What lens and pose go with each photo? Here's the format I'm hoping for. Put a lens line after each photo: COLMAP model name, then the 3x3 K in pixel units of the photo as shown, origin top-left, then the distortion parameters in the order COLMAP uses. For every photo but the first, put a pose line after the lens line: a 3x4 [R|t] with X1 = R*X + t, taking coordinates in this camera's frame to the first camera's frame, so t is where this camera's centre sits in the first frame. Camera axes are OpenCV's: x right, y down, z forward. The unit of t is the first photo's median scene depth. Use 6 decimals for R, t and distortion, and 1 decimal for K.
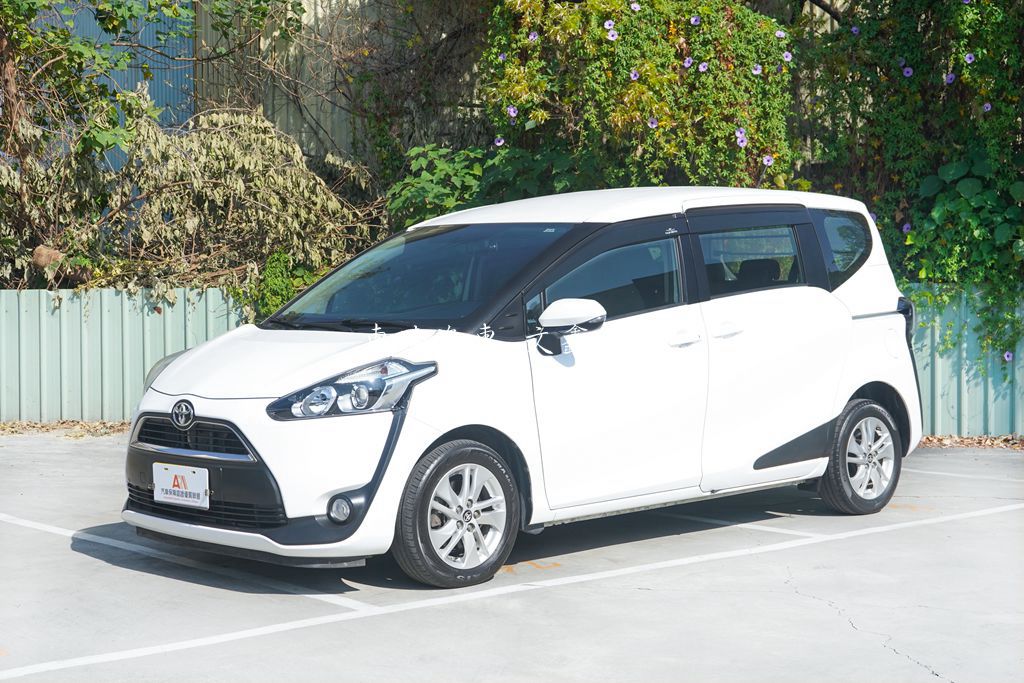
lens RADIAL K [[1604.3, 0, 512.0], [0, 1604.3, 341.5], [0, 0, 1]] dist [0.018255, -0.092787]
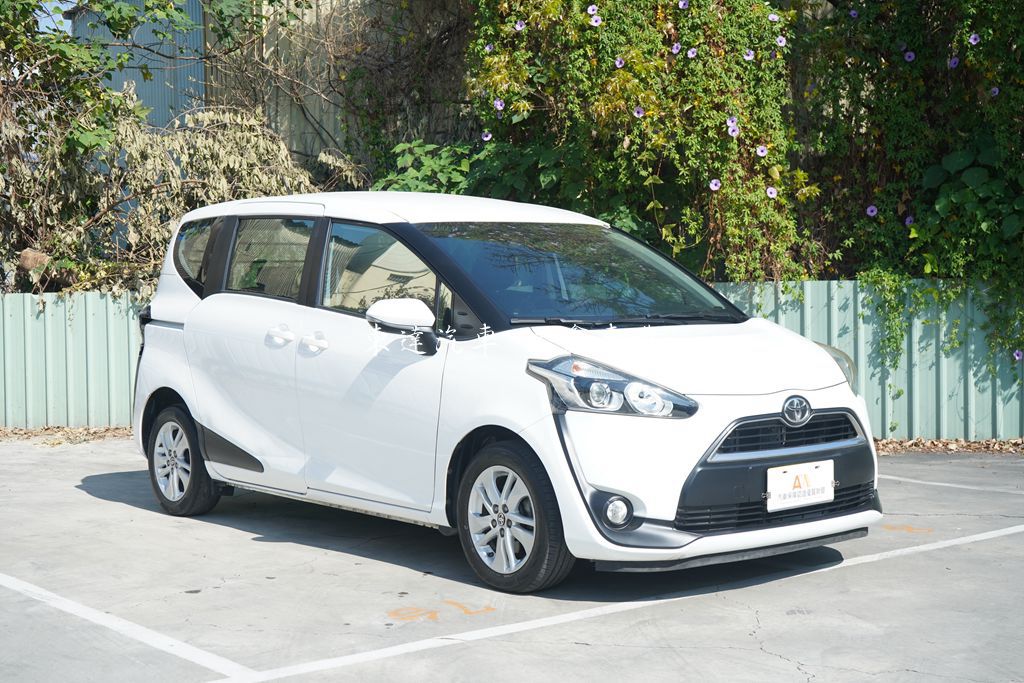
lens RADIAL K [[1508.0, 0, 512.0], [0, 1508.0, 341.5], [0, 0, 1]] dist [-0.018917, 0.081662]
pose [[0.999626, -0.007810, -0.026218, 0.033422], [0.007886, 0.999965, 0.002786, -0.003660], [0.026196, -0.002991, 0.999652, 0.102254]]
